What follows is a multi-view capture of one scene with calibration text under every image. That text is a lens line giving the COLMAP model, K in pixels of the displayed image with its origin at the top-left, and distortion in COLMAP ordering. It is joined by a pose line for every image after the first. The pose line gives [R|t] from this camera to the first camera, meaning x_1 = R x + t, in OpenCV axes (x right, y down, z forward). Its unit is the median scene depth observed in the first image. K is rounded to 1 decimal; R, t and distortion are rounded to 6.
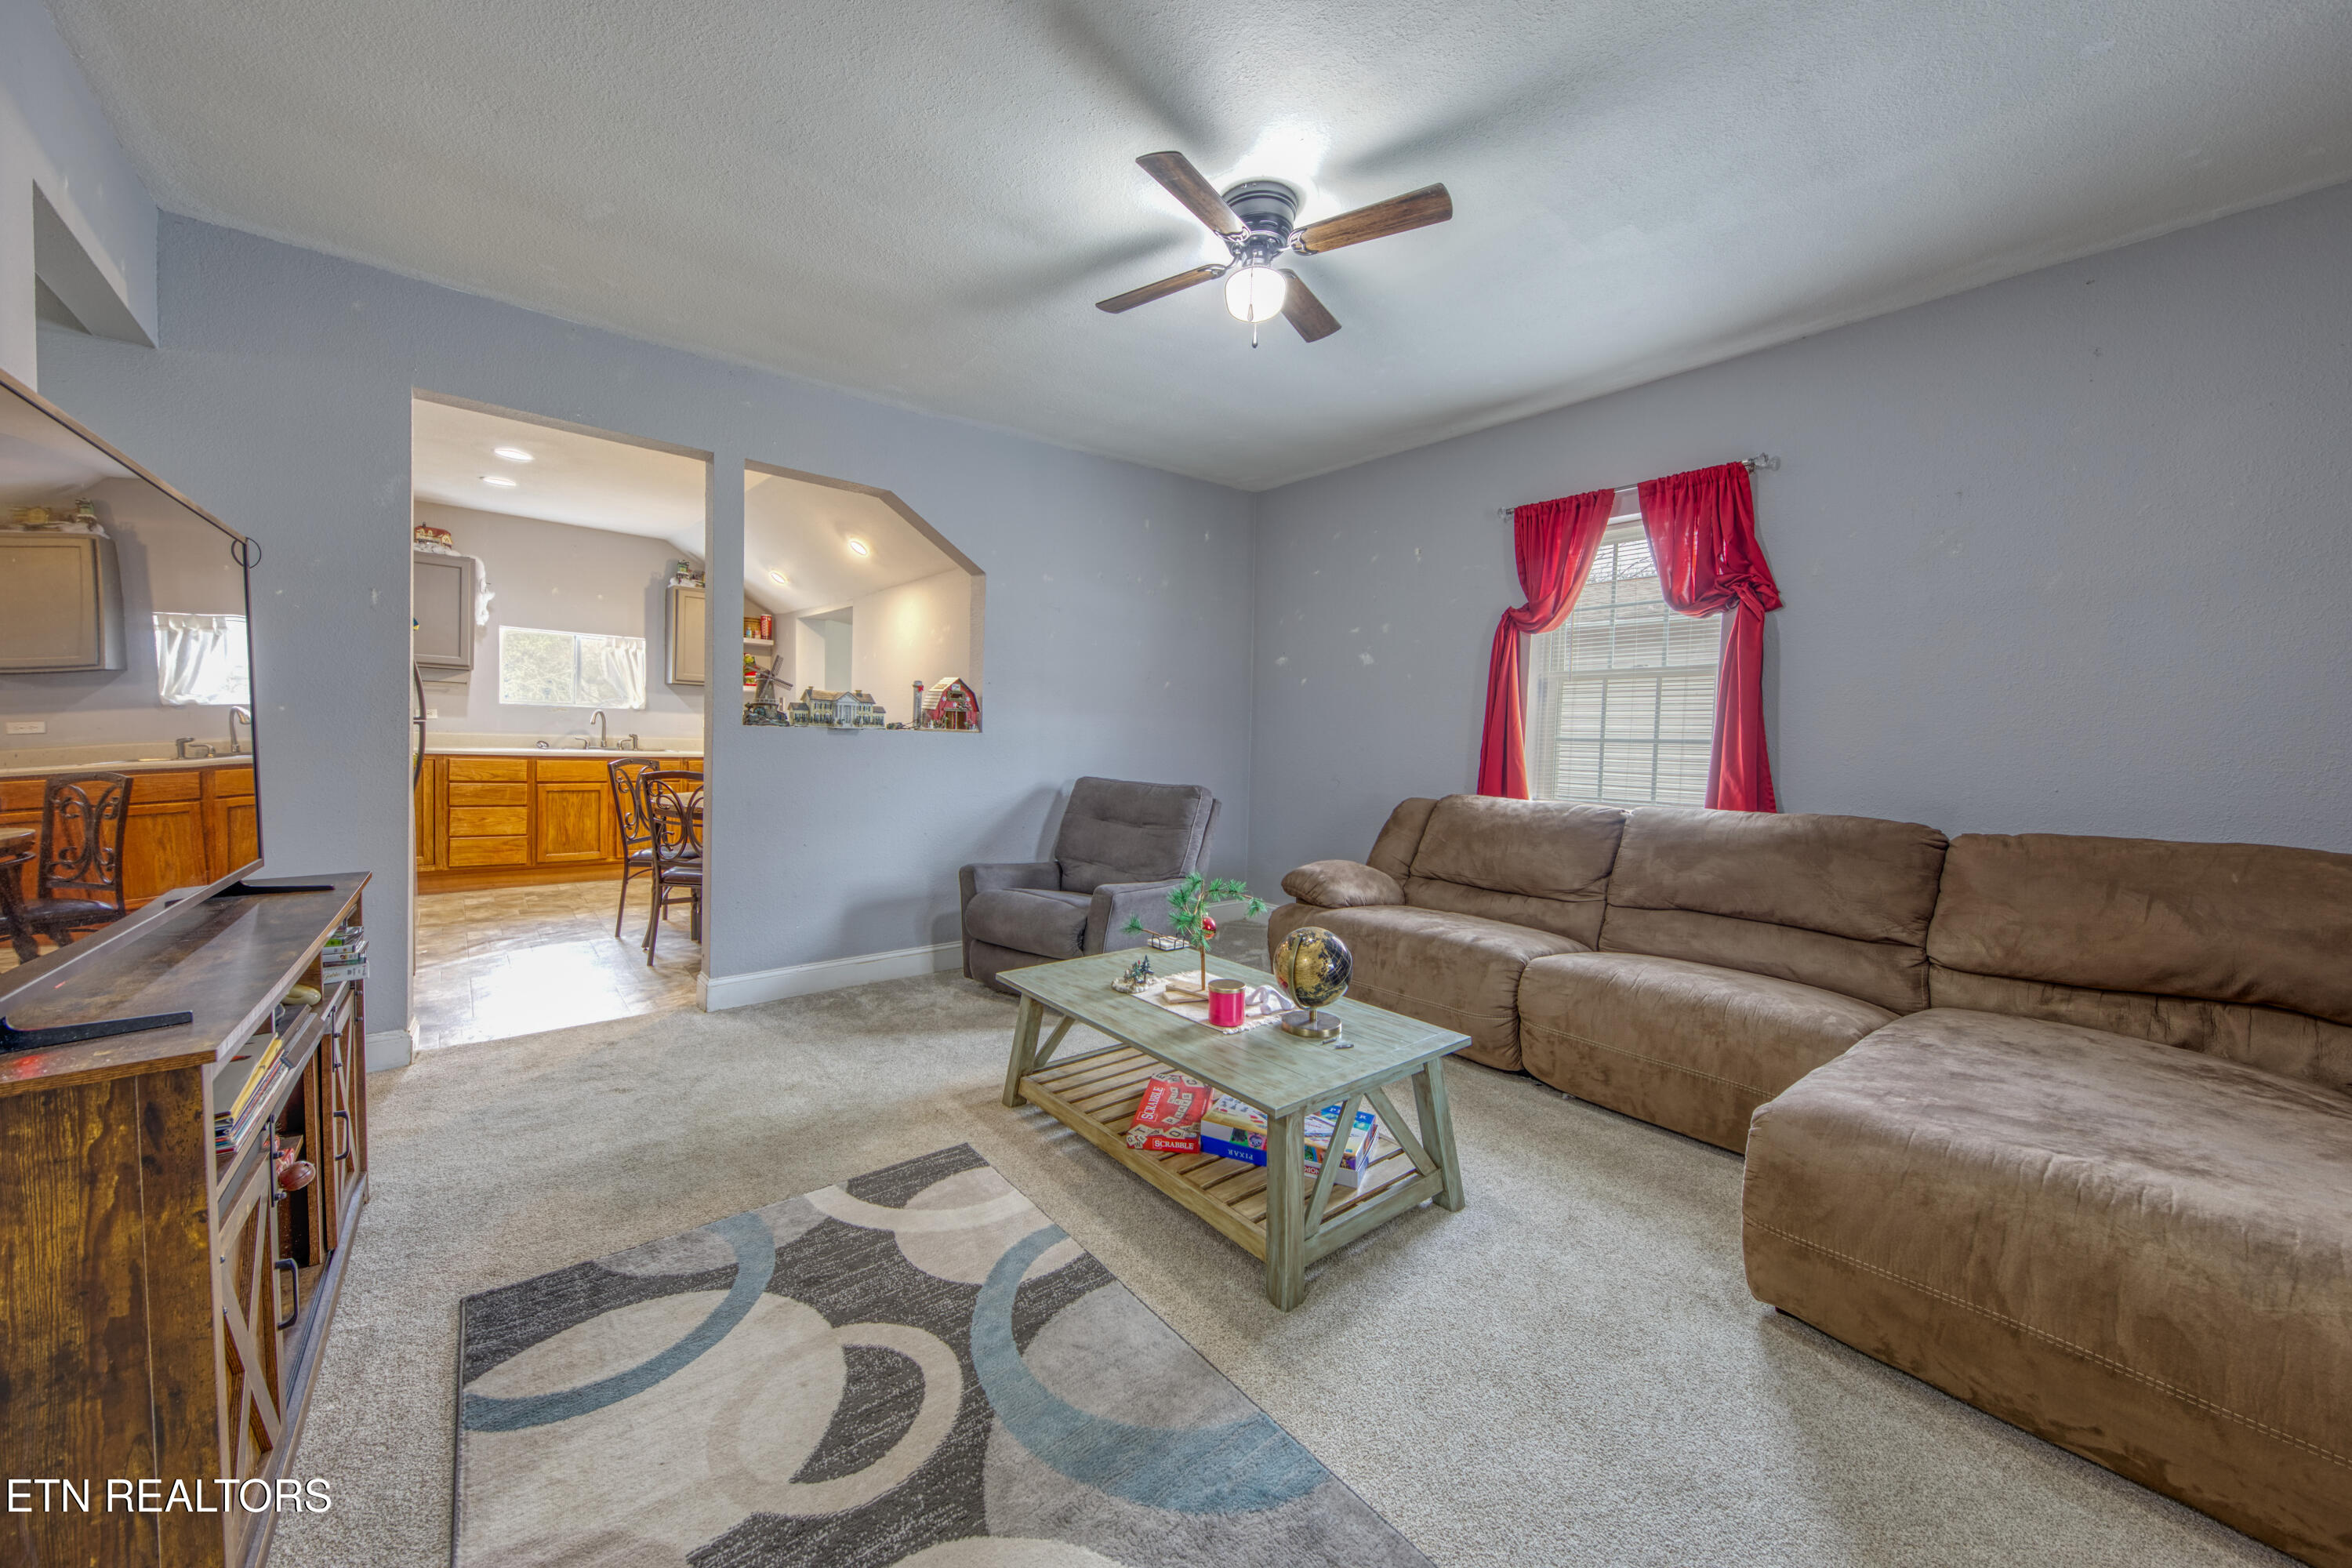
lens RADIAL K [[821.1, 0, 1179.7], [0, 821.1, 772.5], [0, 0, 1]] dist [-0.000522, -0.000758]
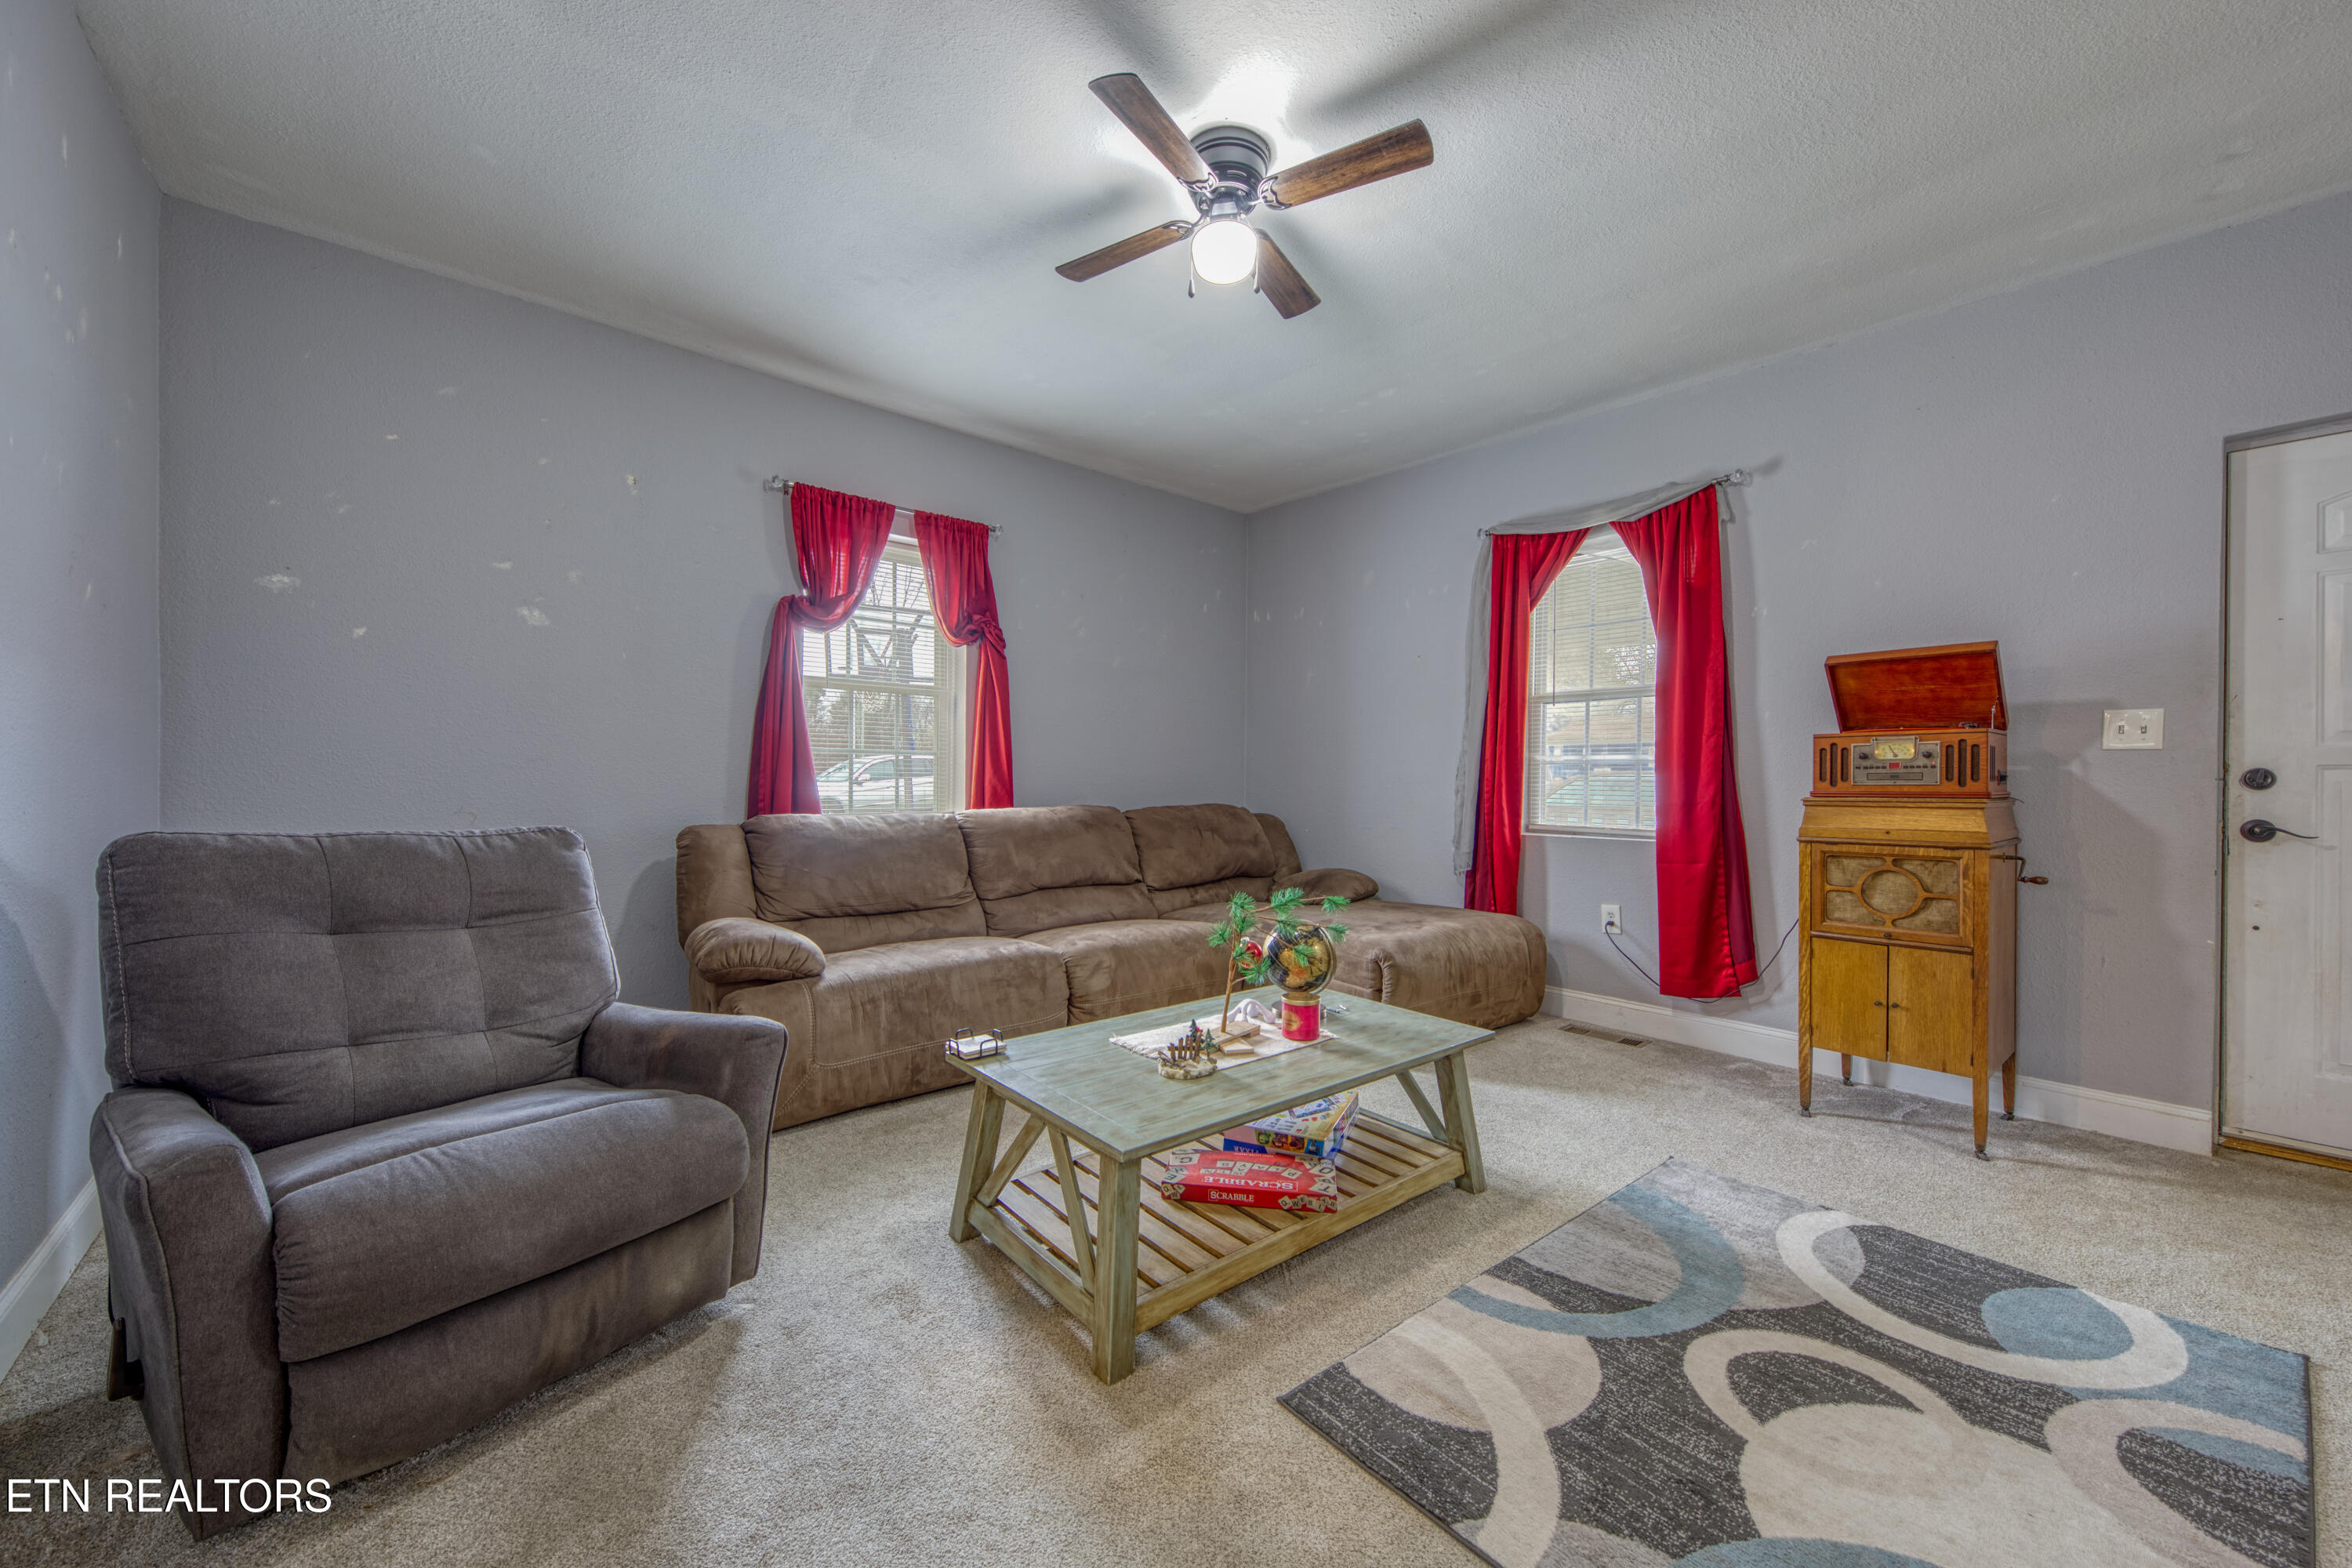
lens RADIAL K [[821.1, 0, 1192.7], [0, 821.1, 779.1], [0, 0, 1]] dist [-0.000522, -0.000758]
pose [[0.041139, -0.020005, 0.998953, -1.430362], [0.032089, 0.999310, 0.018690, -0.029833], [-0.998638, 0.031286, 0.041752, 1.706940]]
